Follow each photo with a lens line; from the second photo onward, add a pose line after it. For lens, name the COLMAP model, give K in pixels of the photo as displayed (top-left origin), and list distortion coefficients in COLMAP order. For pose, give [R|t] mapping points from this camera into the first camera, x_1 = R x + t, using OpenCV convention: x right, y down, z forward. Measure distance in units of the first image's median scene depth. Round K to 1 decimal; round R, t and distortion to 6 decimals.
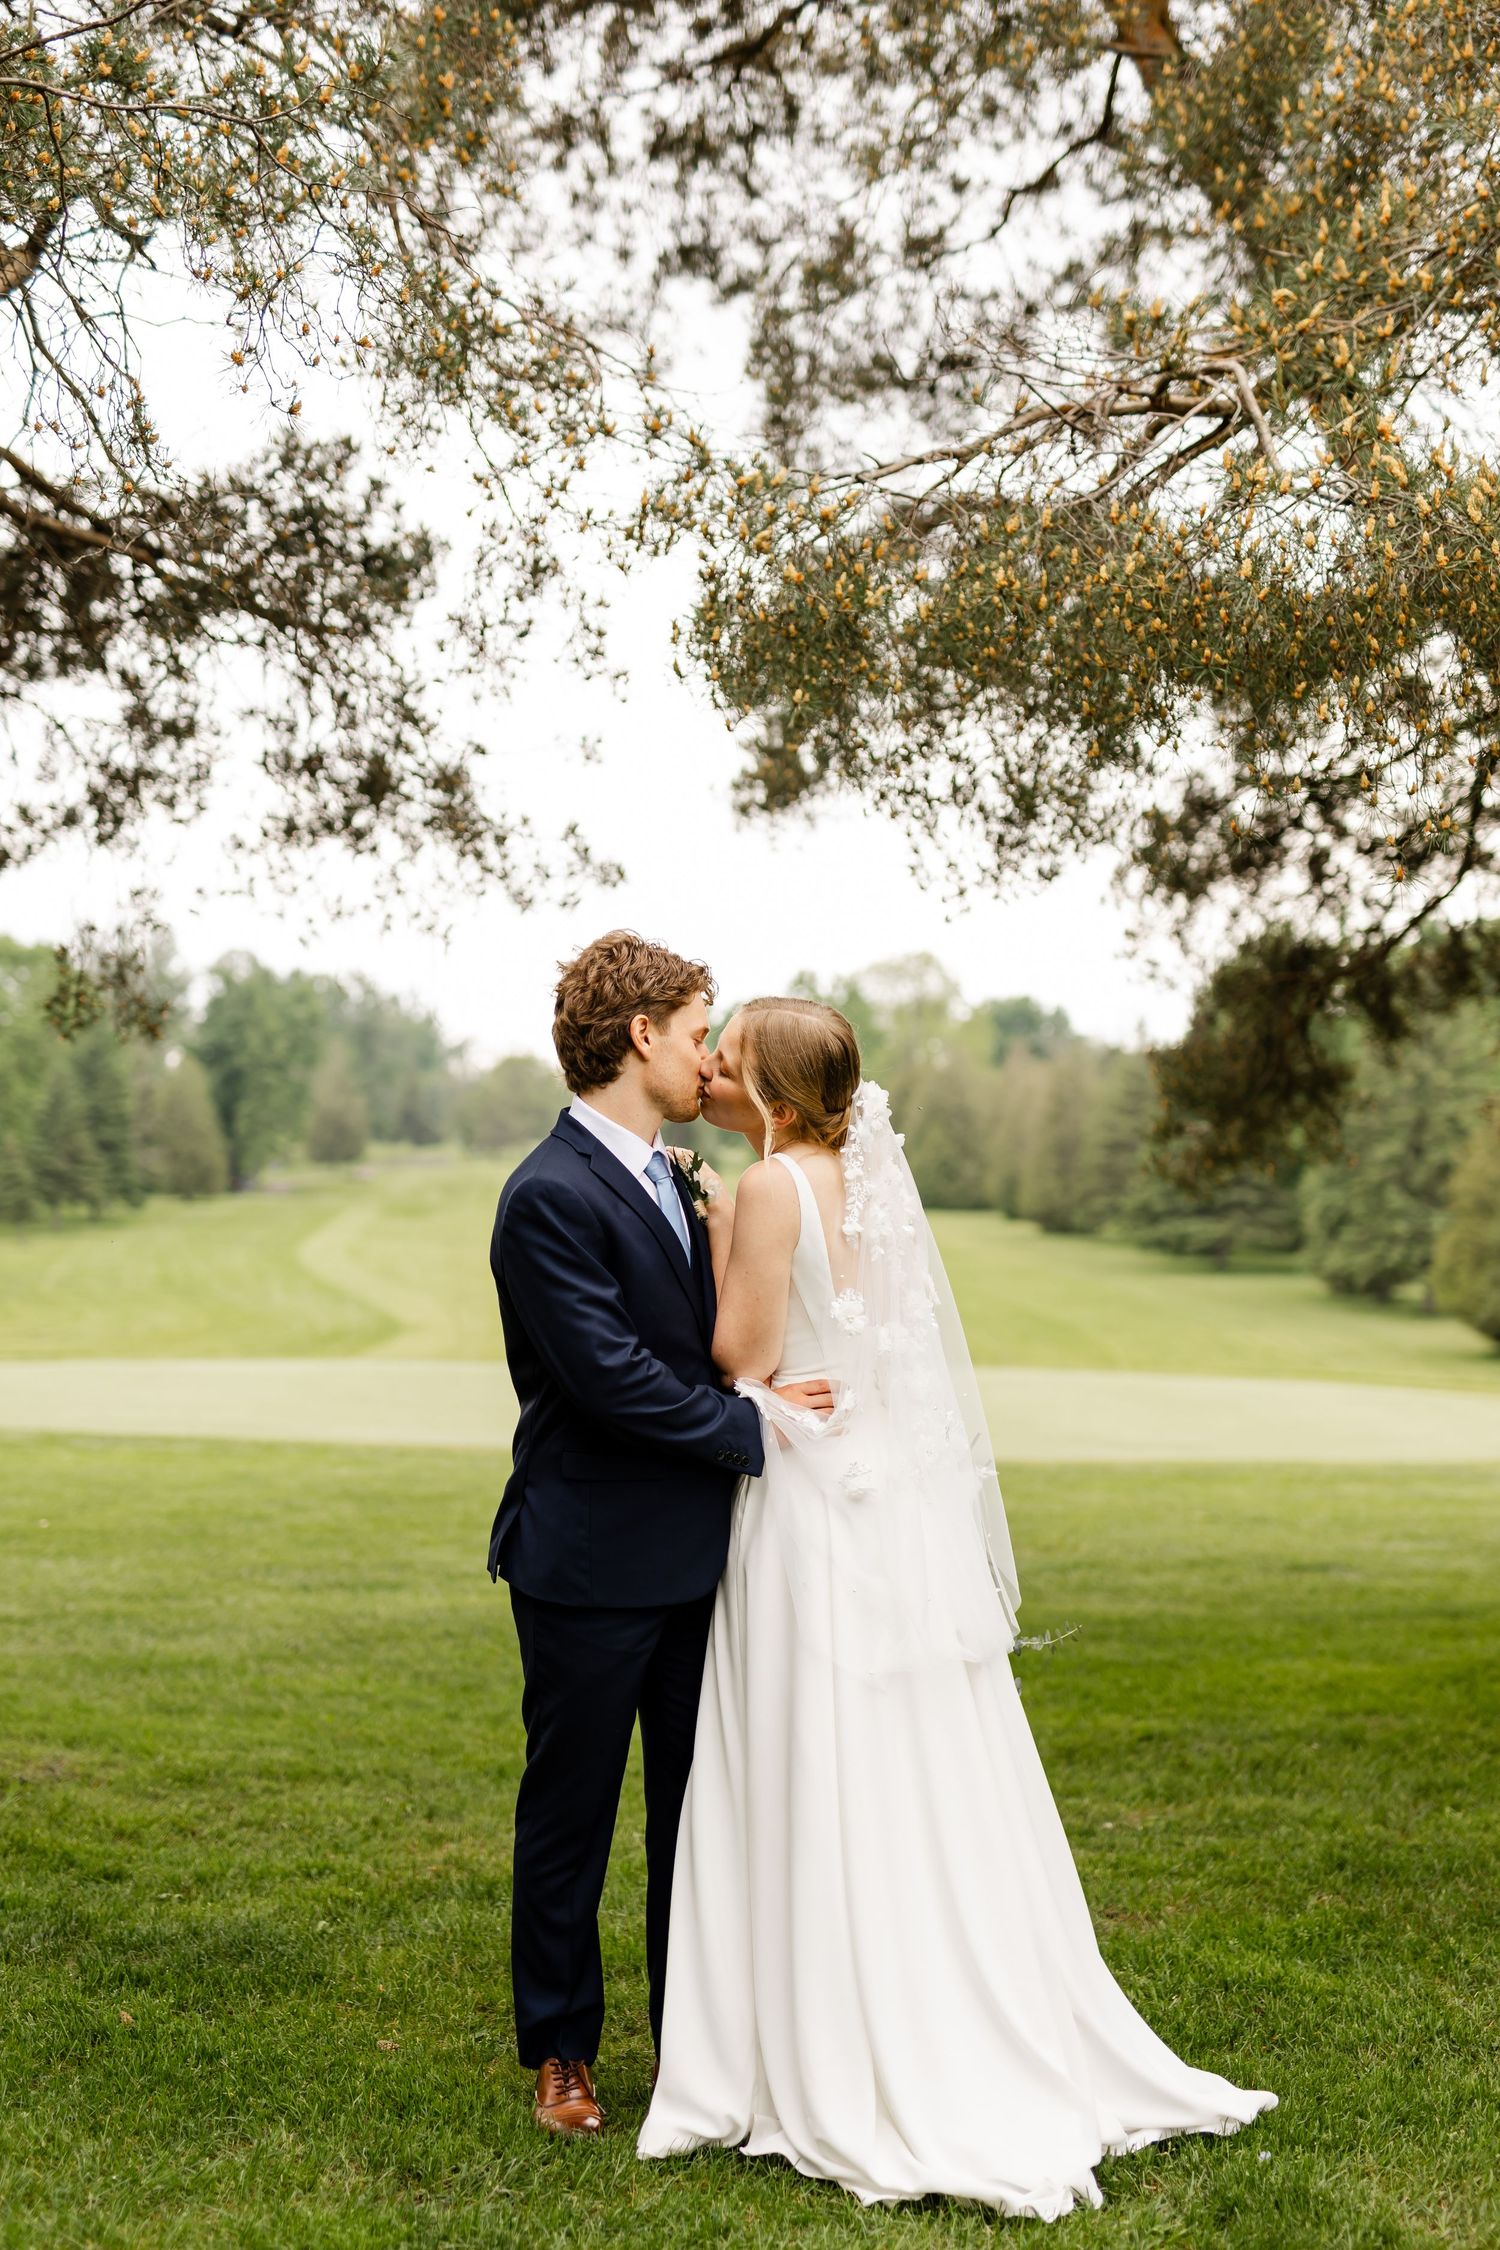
lens RADIAL K [[3138.7, 0, 732.9], [0, 3138.7, 1115.6], [0, 0, 1]] dist [-0.013446, 0.043102]
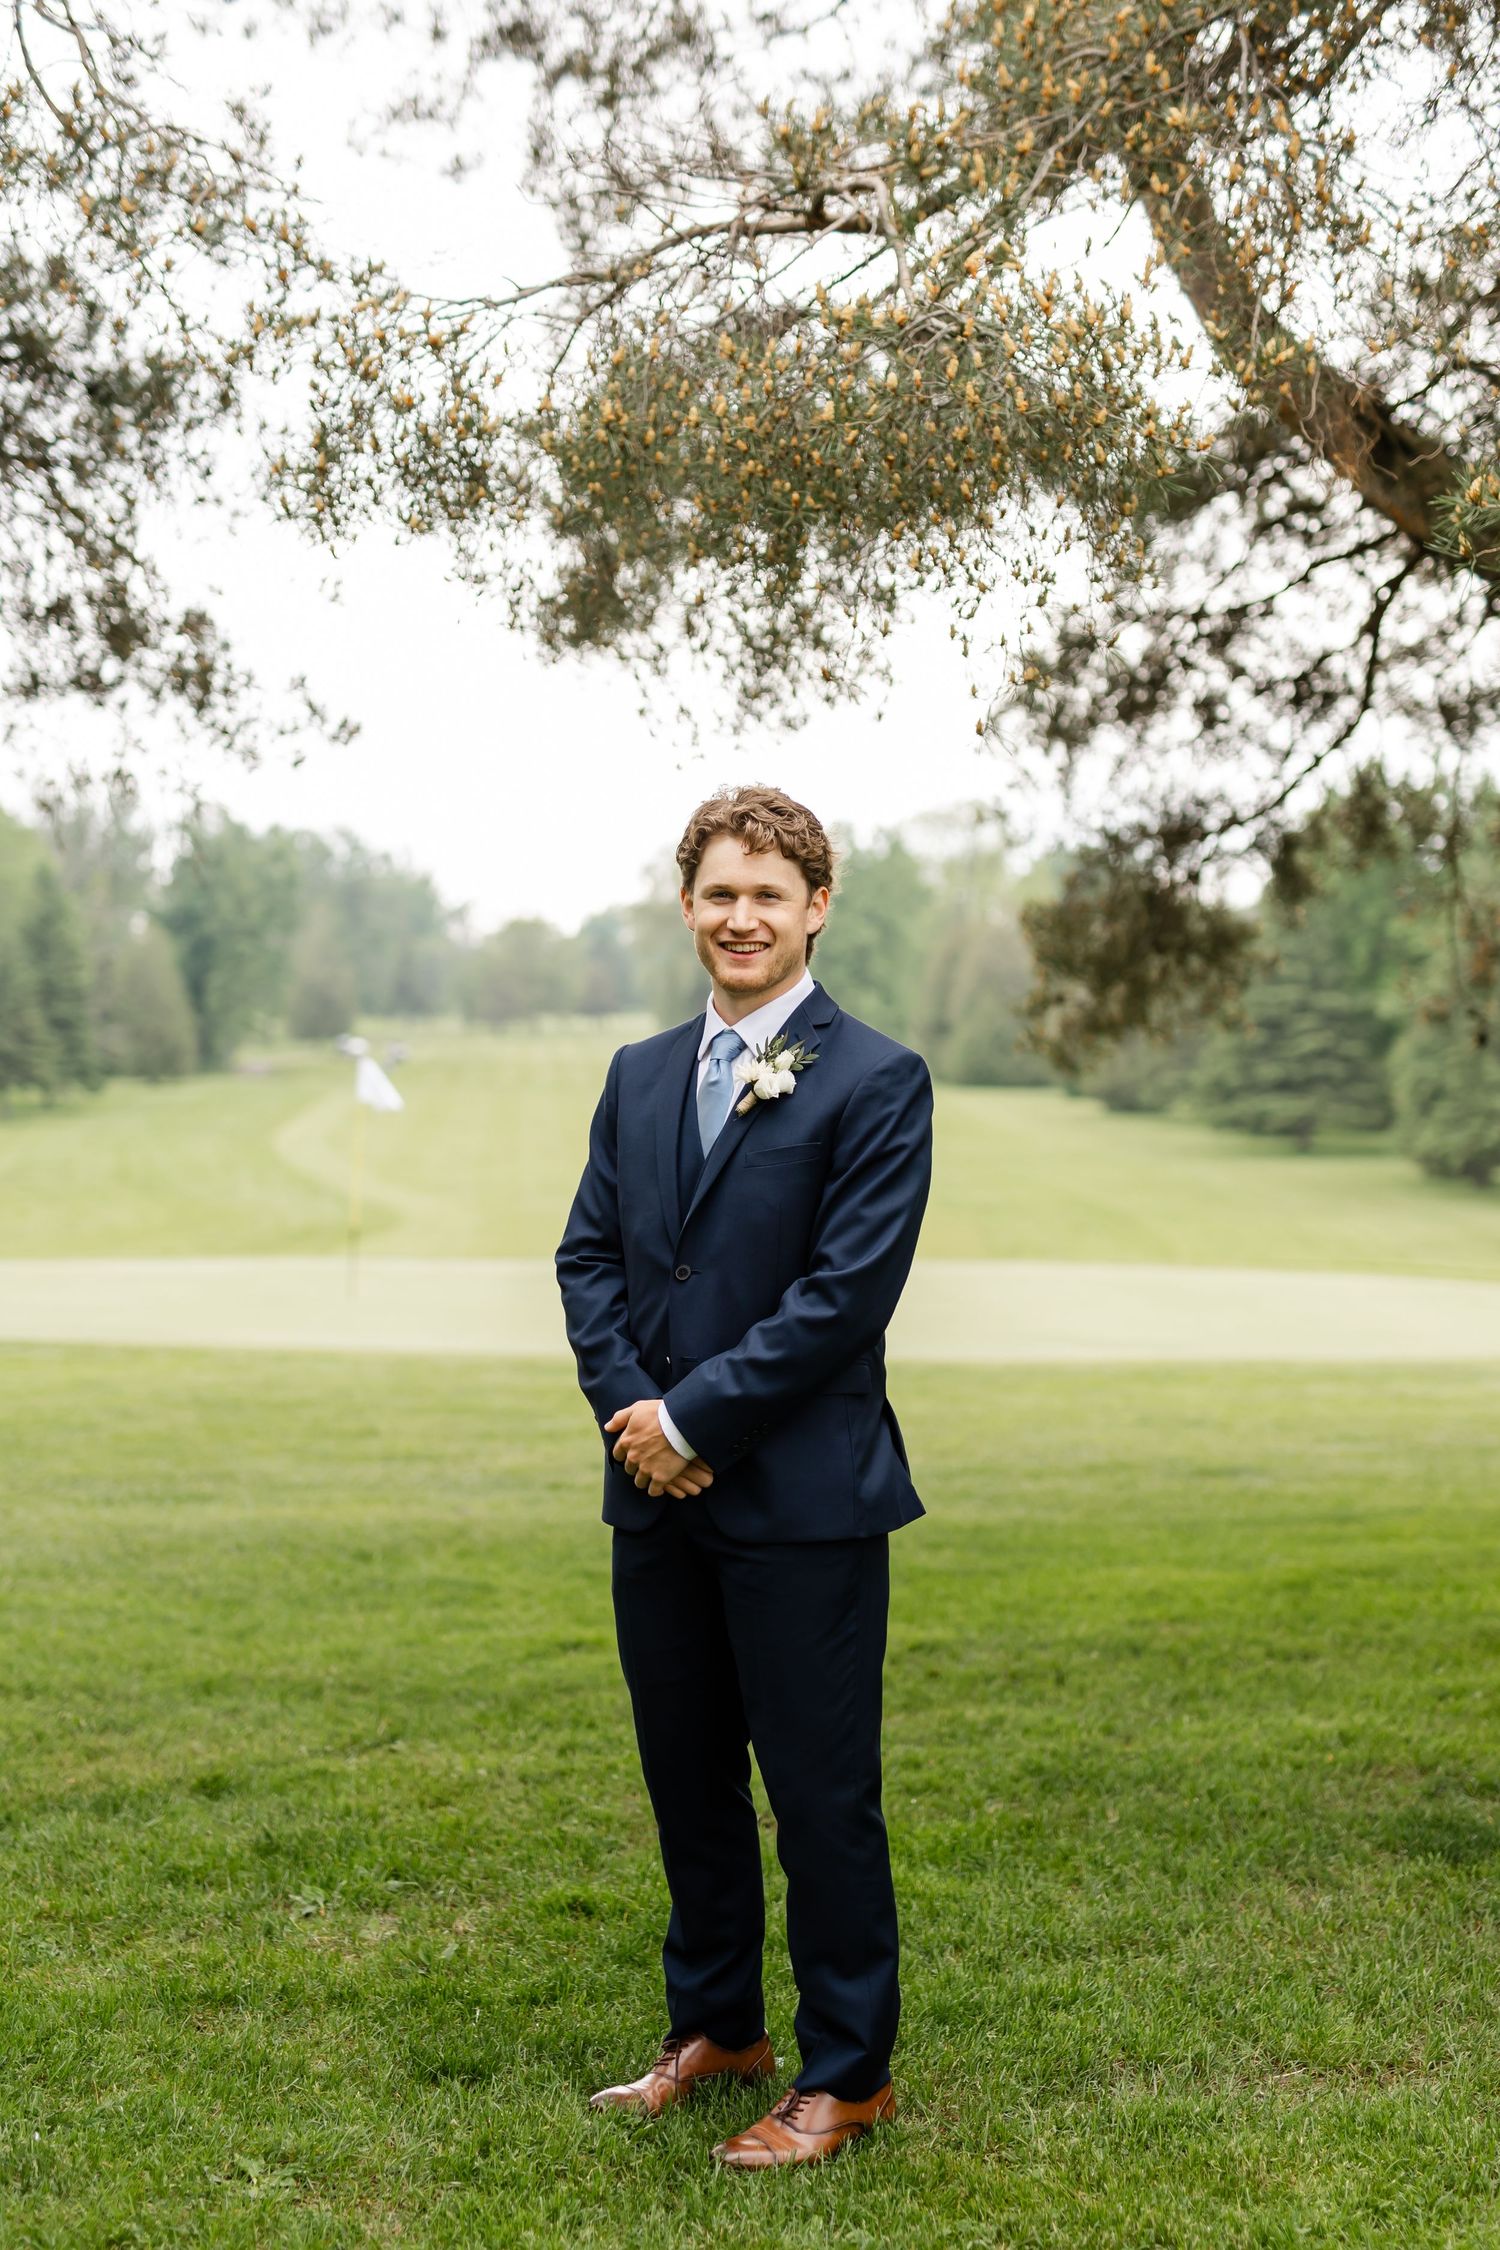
lens RADIAL K [[3513.3, 0, 743.1], [0, 3513.3, 1087.3], [0, 0, 1]] dist [0.006400, 0.100548]
pose [[0.999934, -0.008441, -0.007761, 0.061226], [0.008666, 0.999531, 0.029376, 0.000057], [0.007509, -0.029441, 0.999538, -0.029599]]
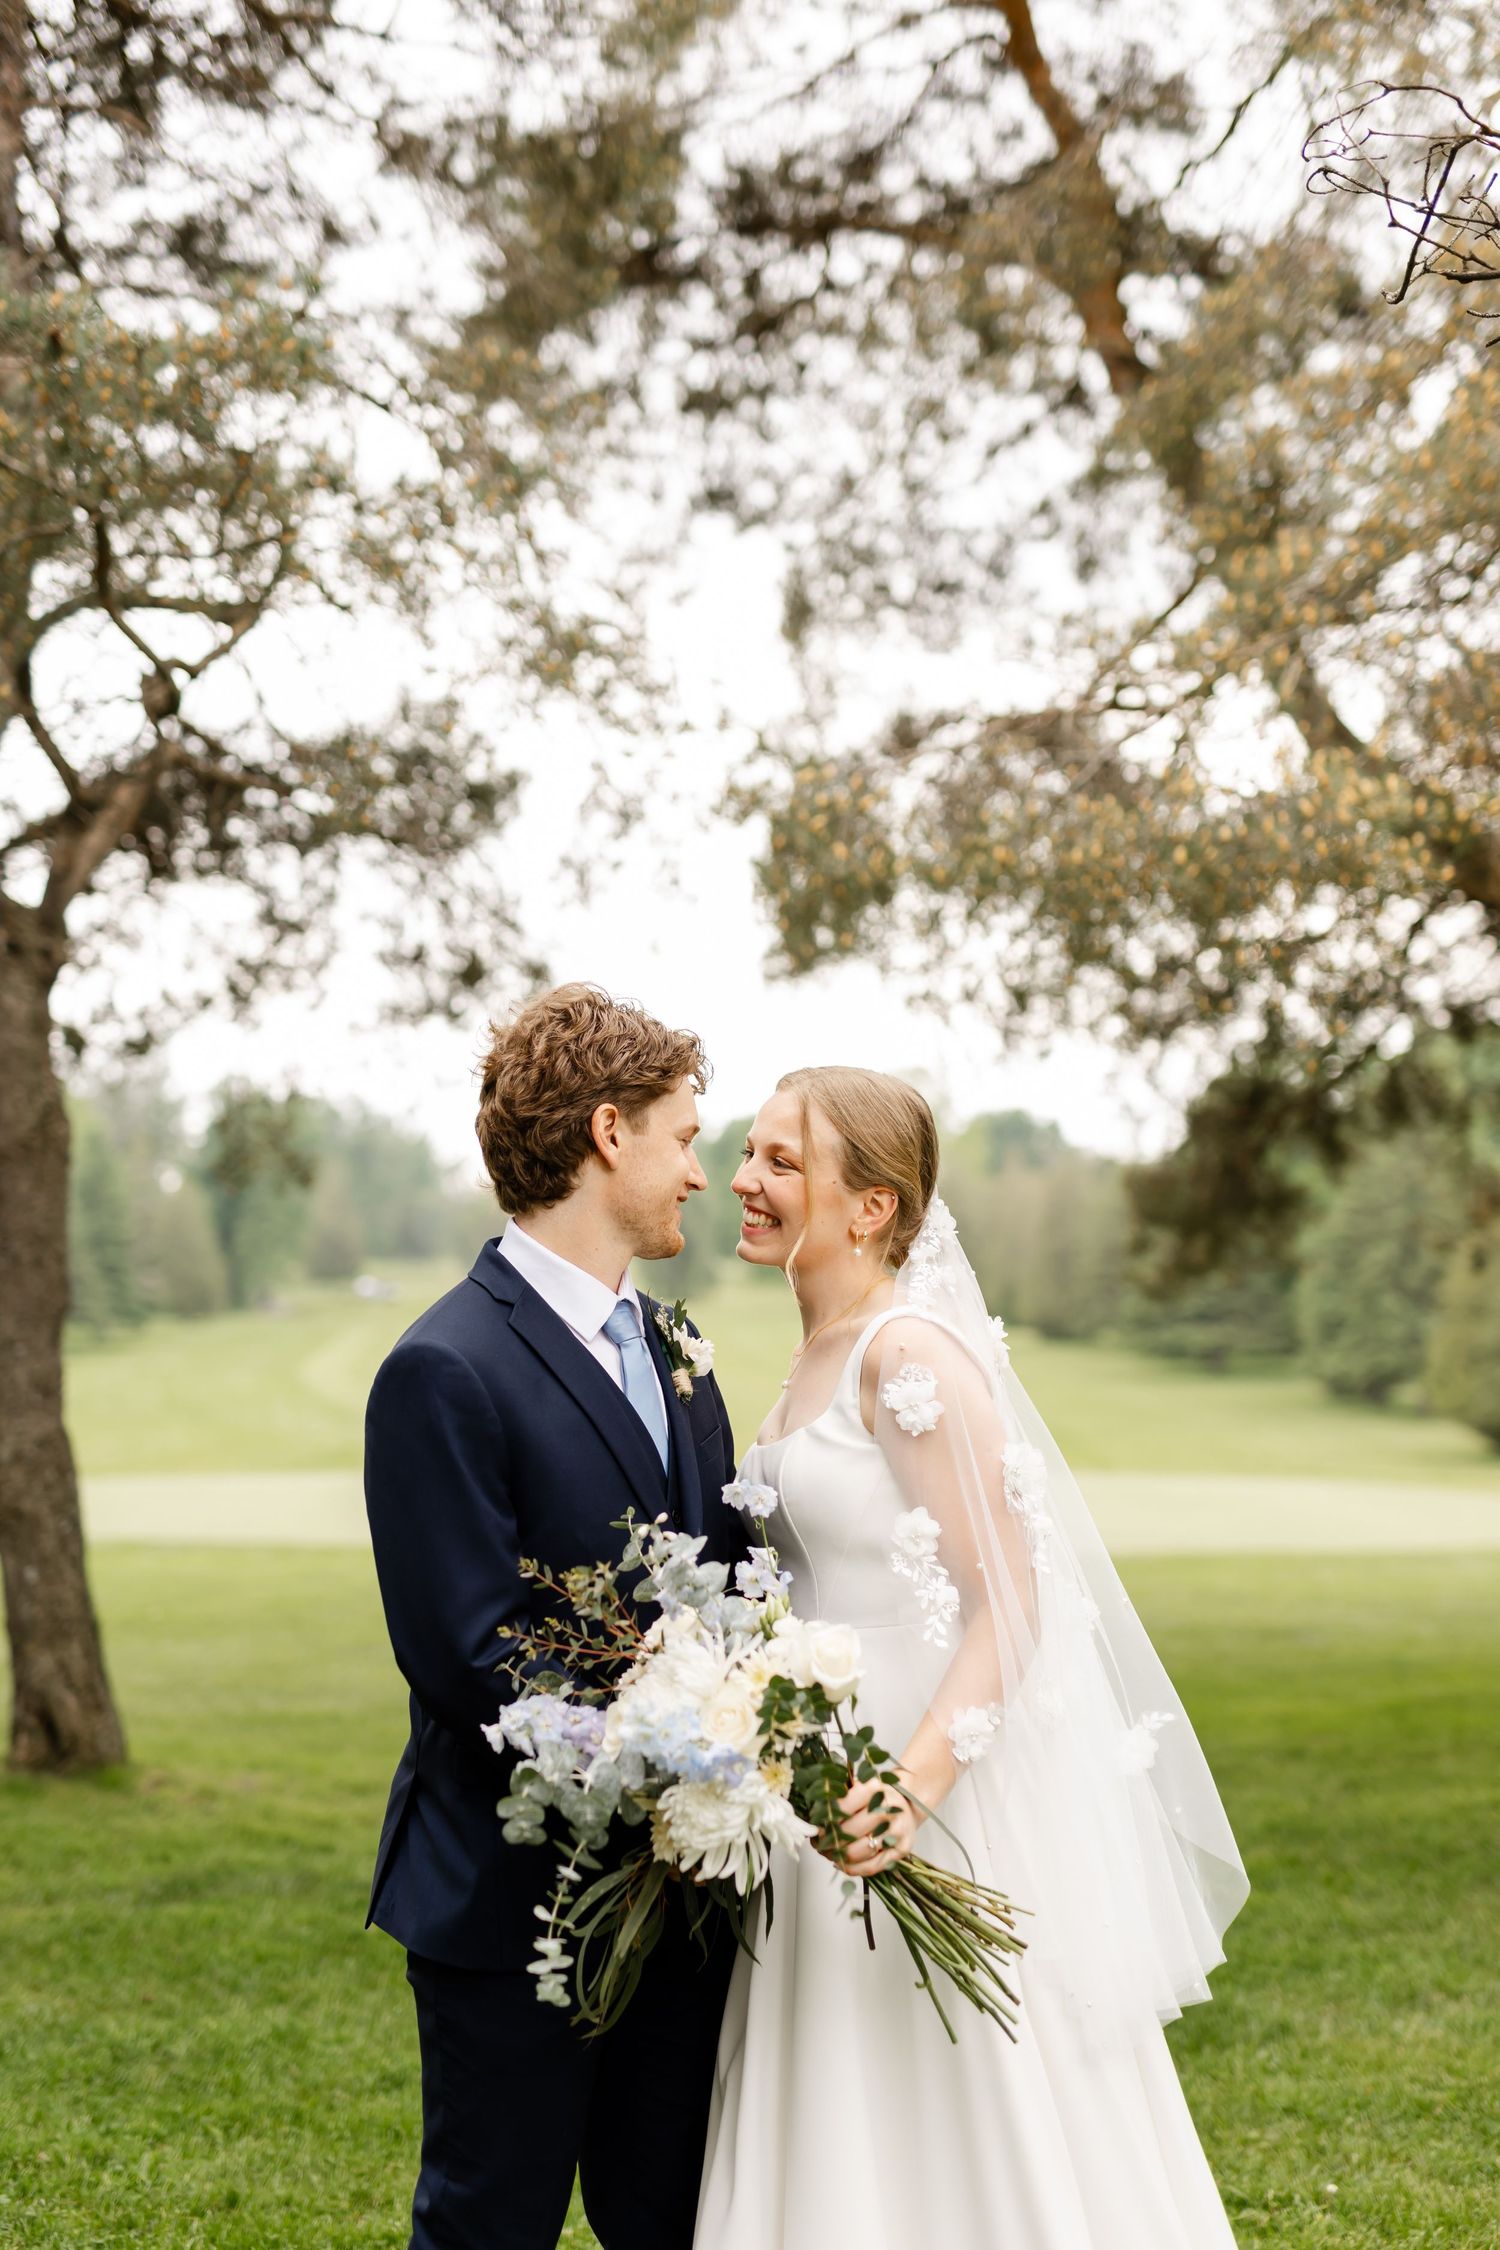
lens RADIAL K [[3136.5, 0, 738.0], [0, 3136.5, 1127.3], [0, 0, 1]] dist [0.009526, -0.031540]
pose [[0.999859, -0.016470, 0.003178, -0.013695], [0.016564, 0.999340, -0.032328, -0.005411], [-0.002644, 0.032376, 0.999472, -0.154291]]
